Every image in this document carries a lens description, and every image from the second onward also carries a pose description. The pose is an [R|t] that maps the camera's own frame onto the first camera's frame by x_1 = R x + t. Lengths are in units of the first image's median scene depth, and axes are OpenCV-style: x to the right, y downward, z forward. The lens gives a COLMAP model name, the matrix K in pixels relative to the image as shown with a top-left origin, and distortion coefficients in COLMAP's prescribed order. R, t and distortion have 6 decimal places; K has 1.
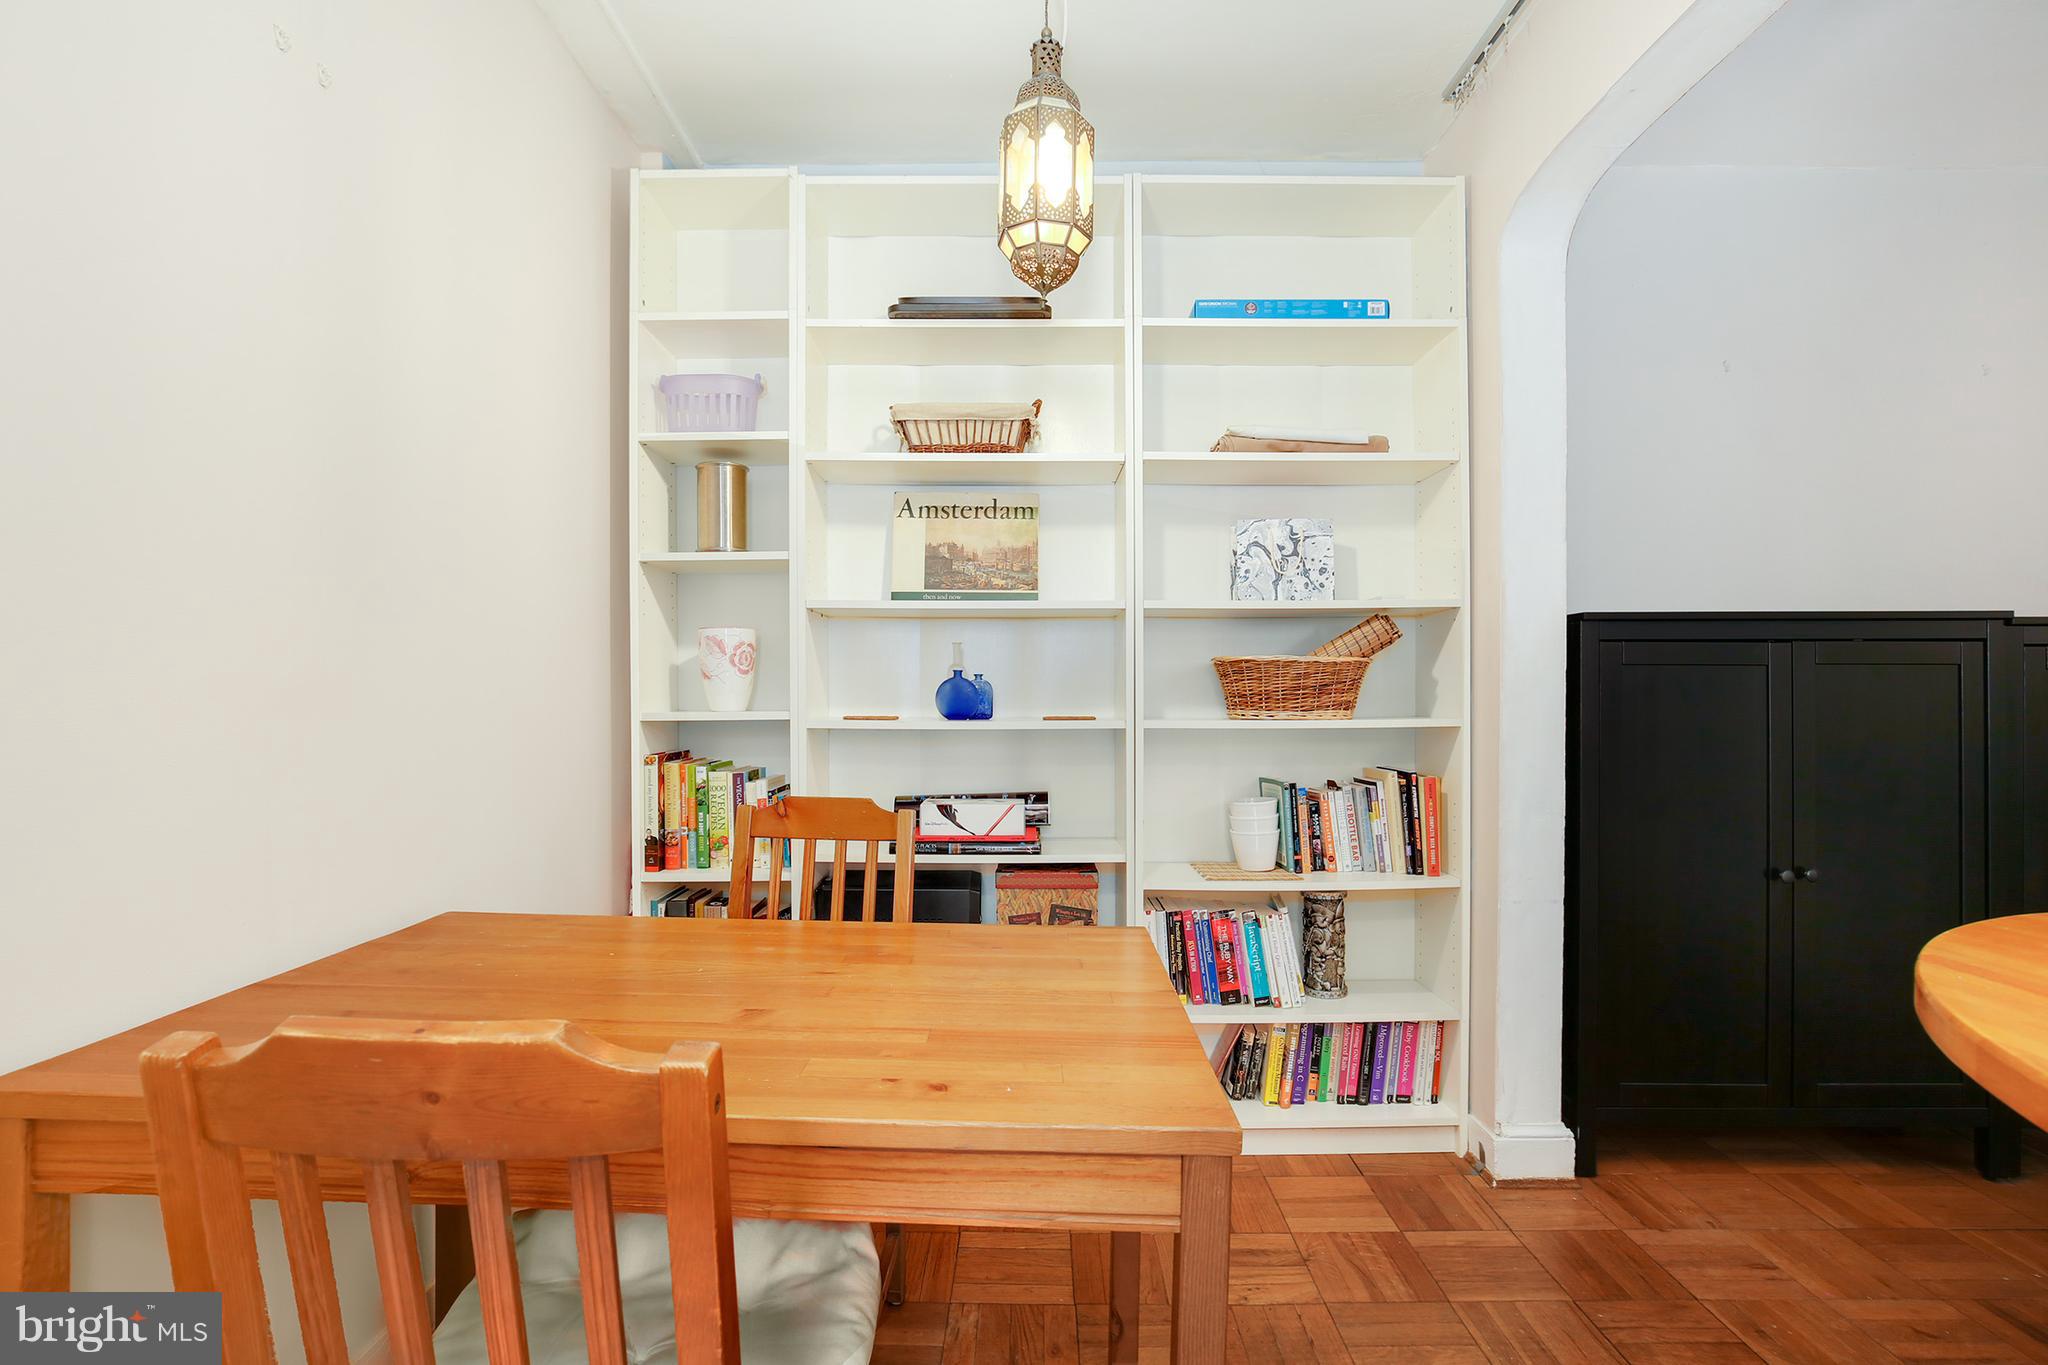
lens RADIAL K [[940.0, 0, 1027.9], [0, 940.0, 693.6], [0, 0, 1]] dist [-0.014313, 0.000479]
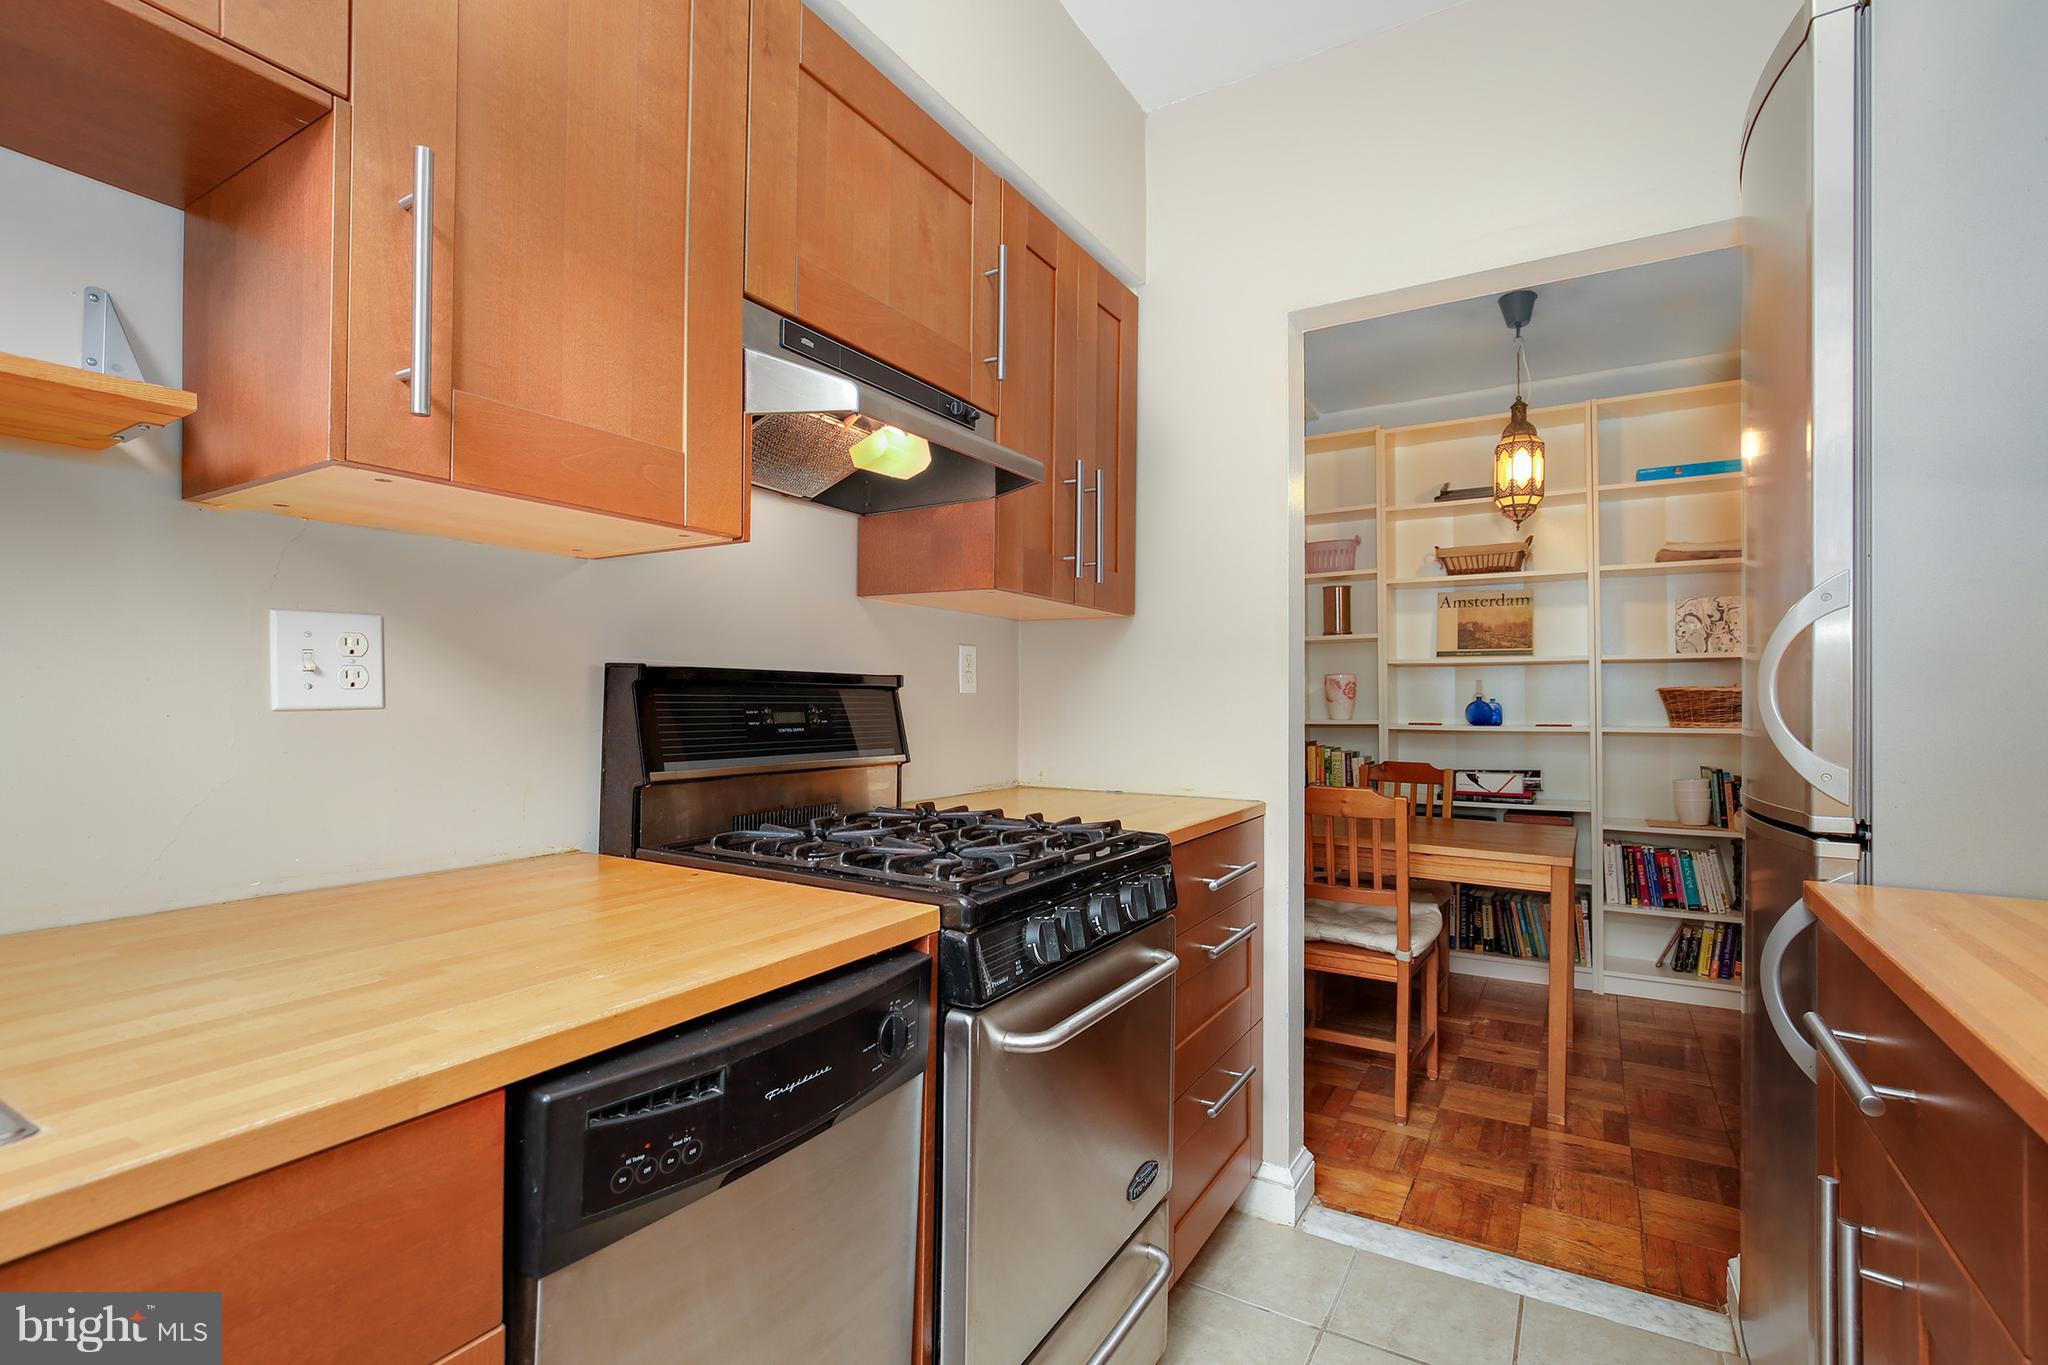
lens RADIAL K [[940.4, 0, 1016.2], [0, 940.4, 686.4], [0, 0, 1]] dist [-0.011656, -0.000002]
pose [[0.853541, -0.009116, -0.520946, 0.098142], [-0.001134, 0.999812, -0.019353, -0.009680], [0.521025, 0.017109, 0.853370, -0.921831]]
